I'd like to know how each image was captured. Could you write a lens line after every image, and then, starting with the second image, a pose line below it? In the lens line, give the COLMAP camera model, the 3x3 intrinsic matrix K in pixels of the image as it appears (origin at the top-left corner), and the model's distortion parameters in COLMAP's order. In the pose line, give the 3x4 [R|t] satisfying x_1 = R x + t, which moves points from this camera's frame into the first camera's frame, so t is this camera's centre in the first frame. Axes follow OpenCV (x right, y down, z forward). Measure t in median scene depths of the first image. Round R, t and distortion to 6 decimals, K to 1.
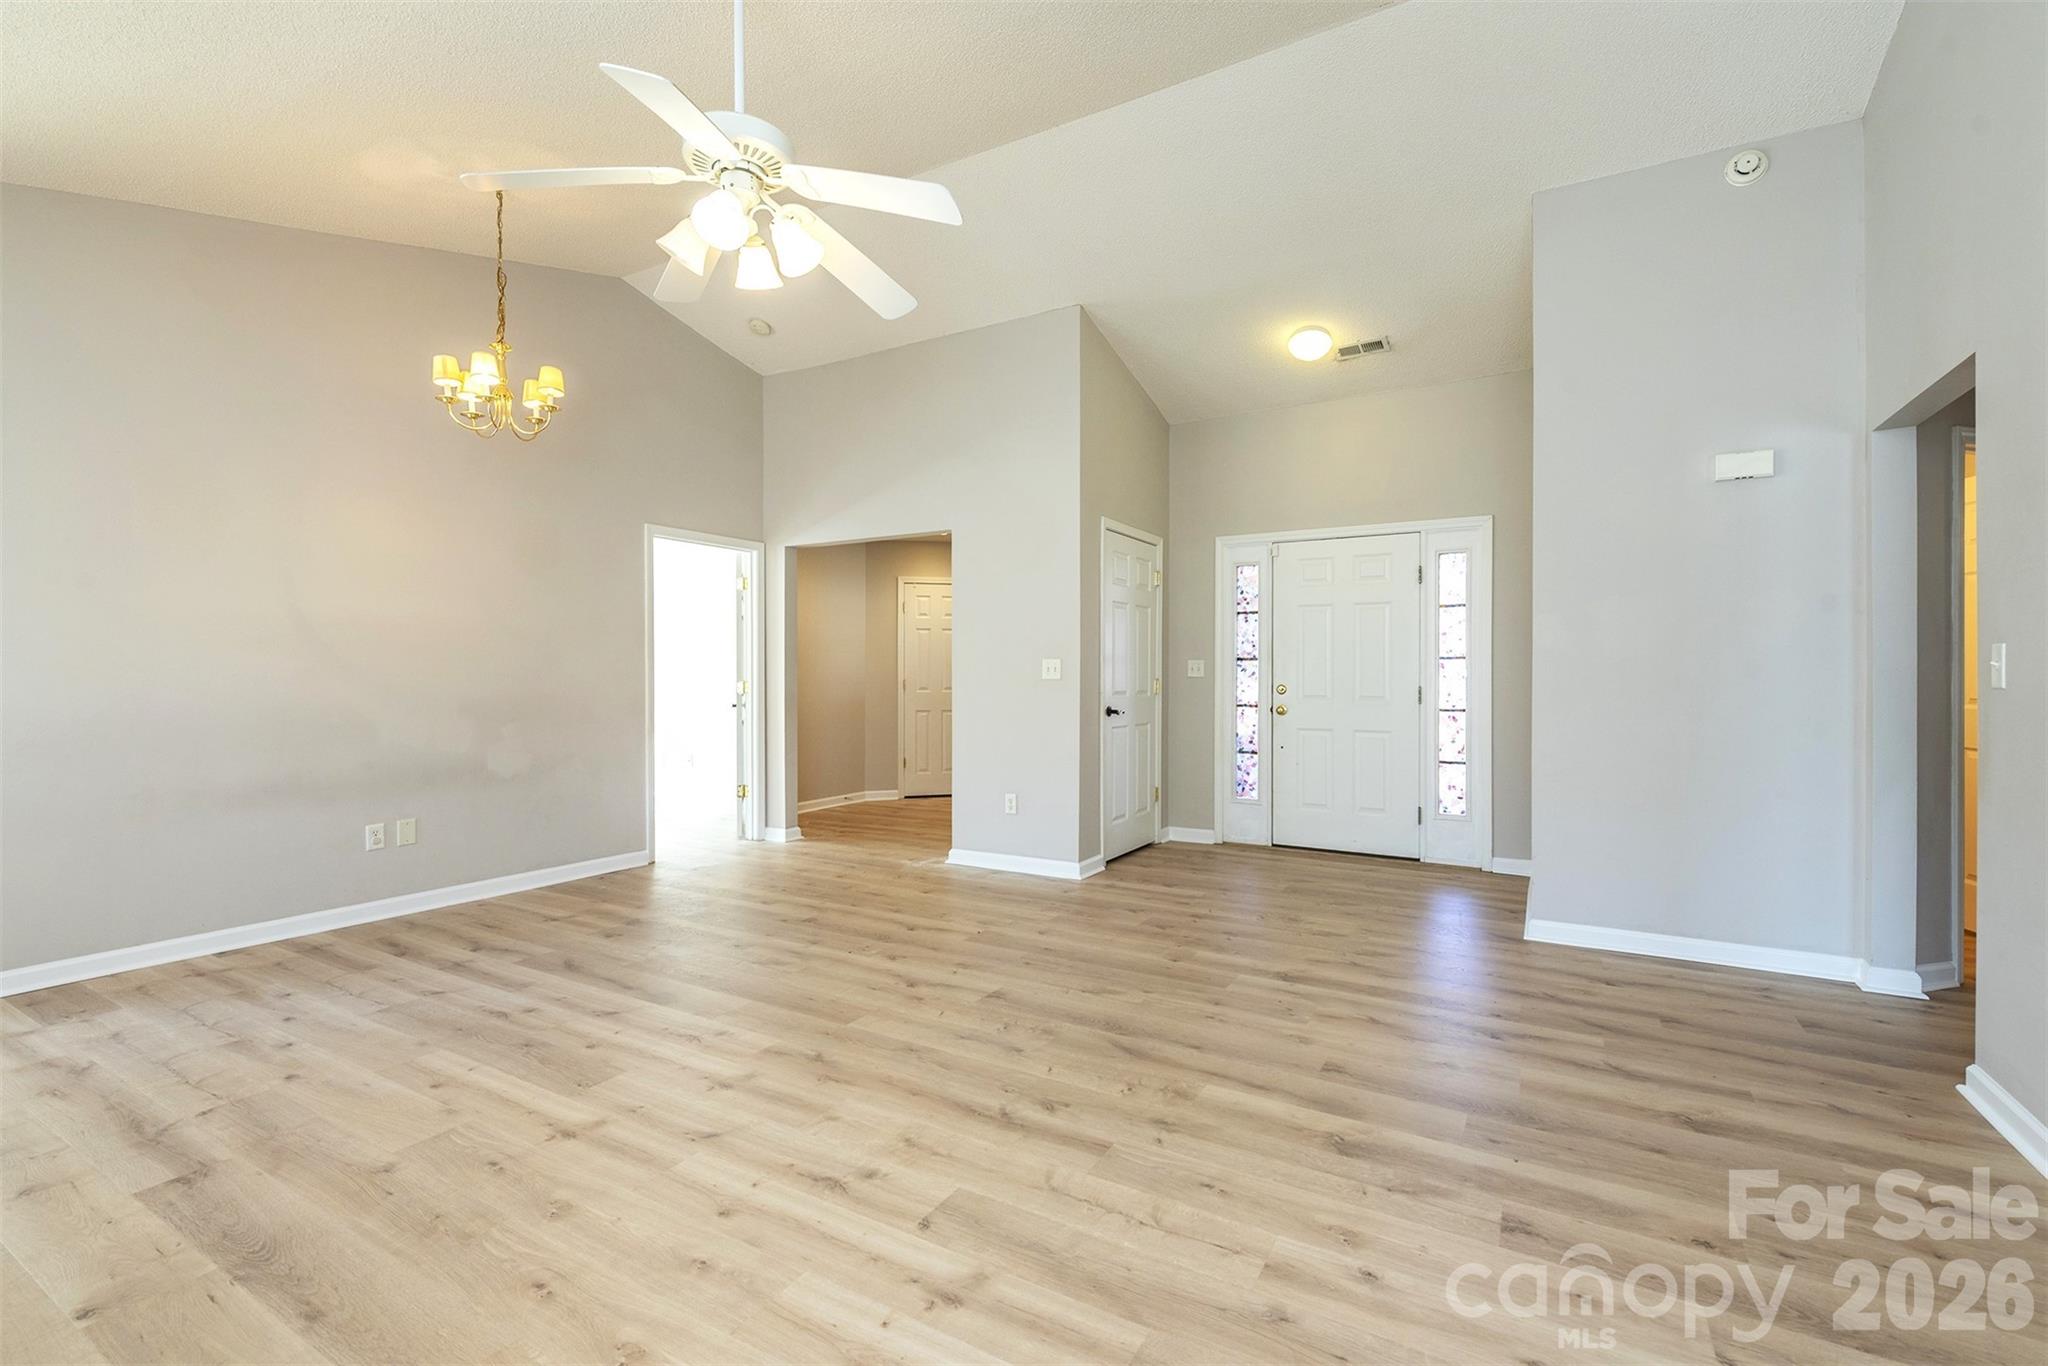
lens RADIAL K [[885.3, 0, 1017.3], [0, 885.3, 671.3], [0, 0, 1]] dist [0.012566, -0.005222]
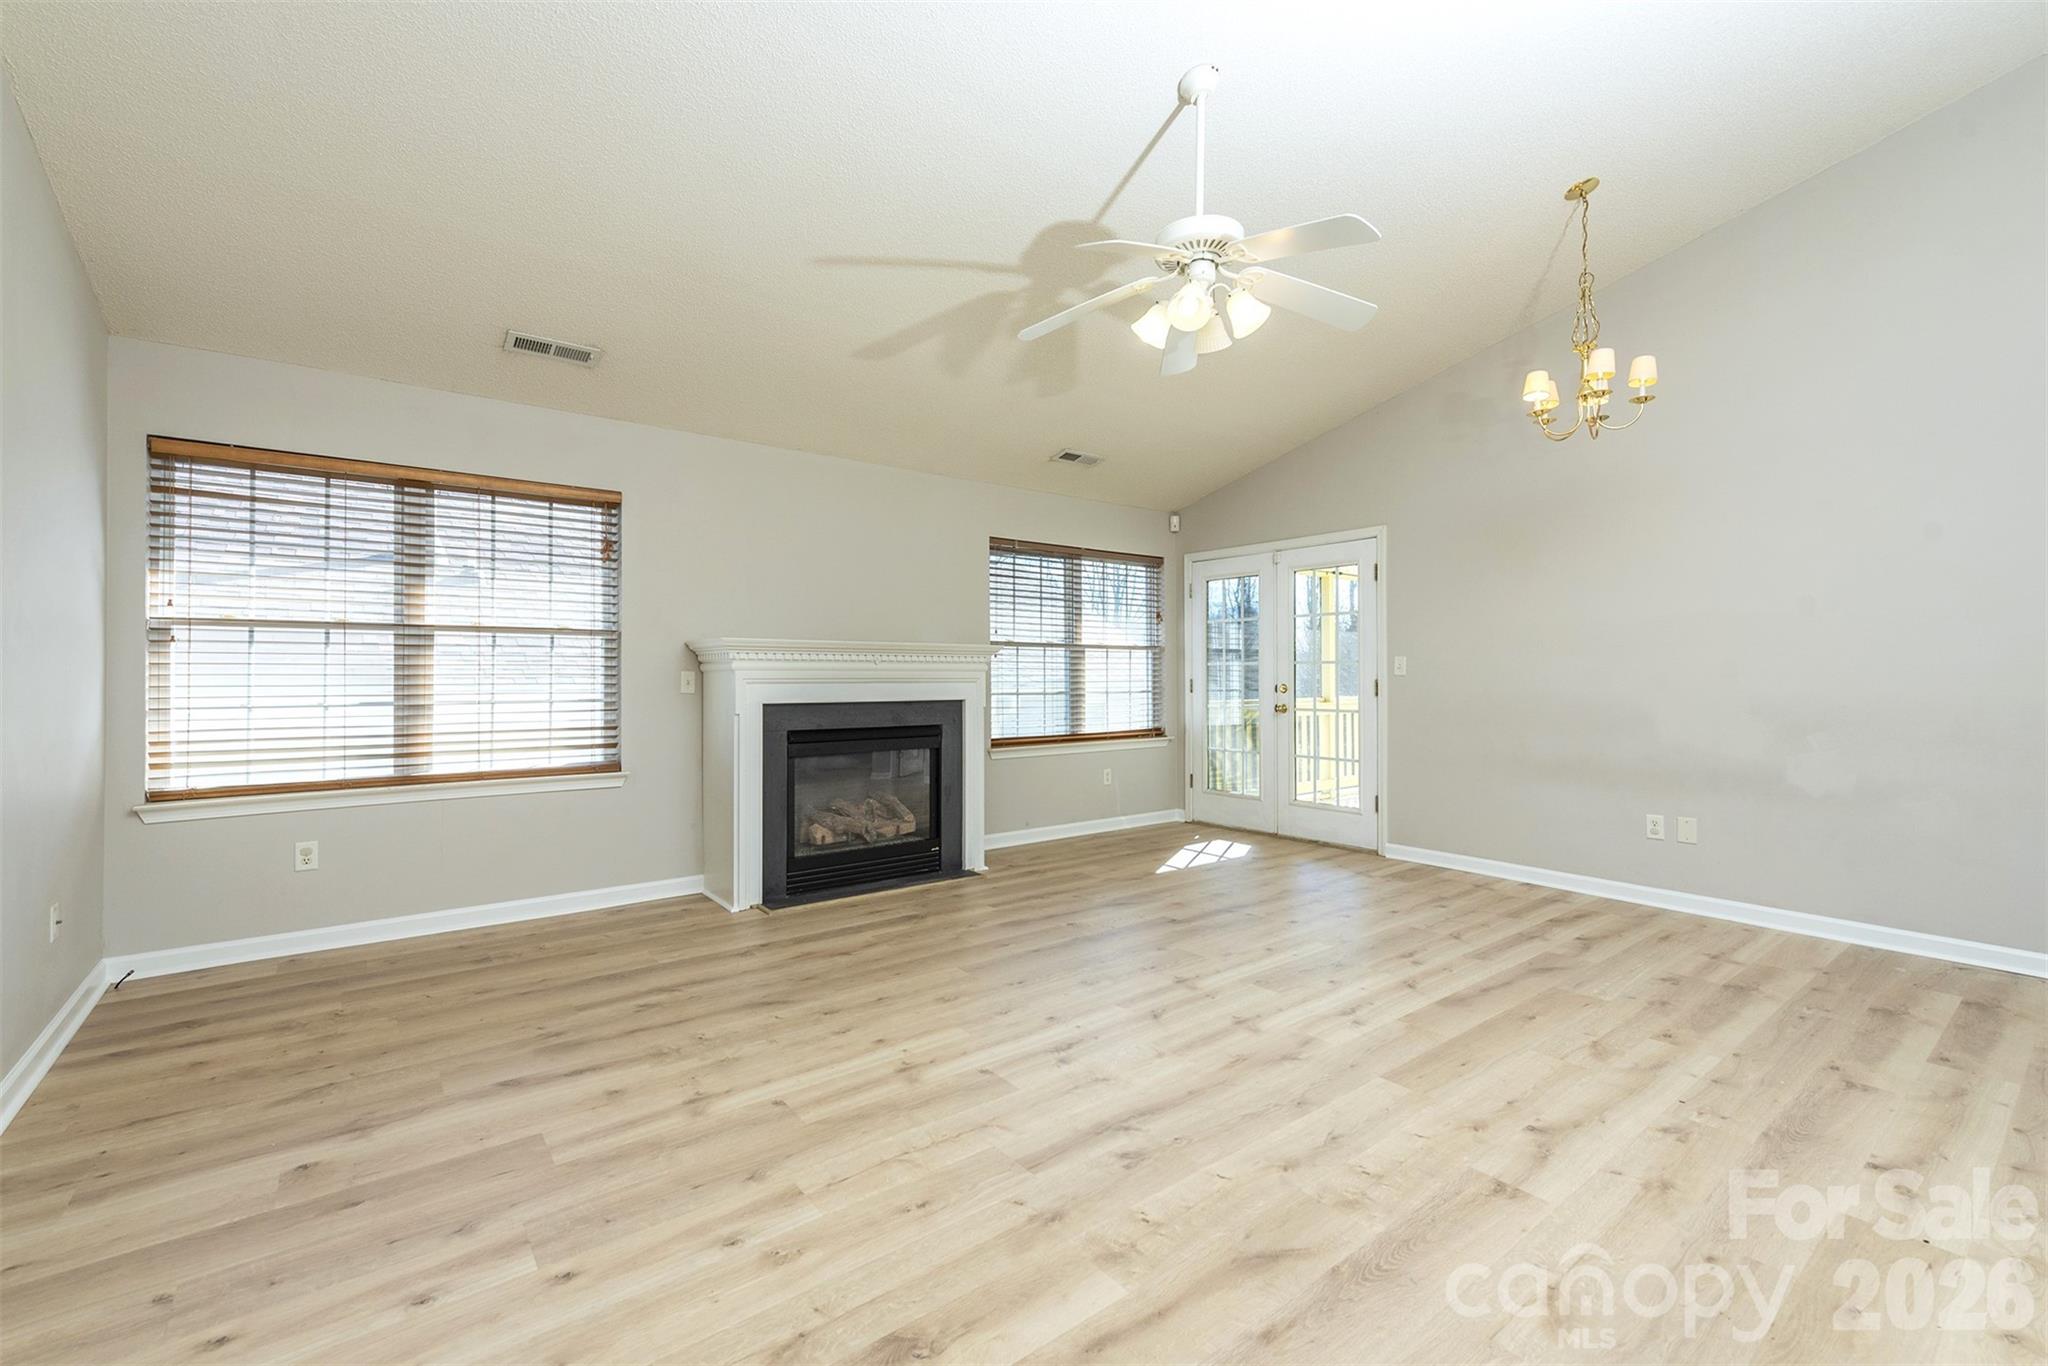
lens RADIAL K [[834.6, 0, 1048.5], [0, 834.6, 675.0], [0, 0, 1]] dist [0.003317, -0.000385]
pose [[-0.328395, 0.001959, -0.944539, 0.545923], [0.002106, 0.999997, 0.001342, 0.000060], [0.944538, -0.001549, -0.328398, 0.759268]]
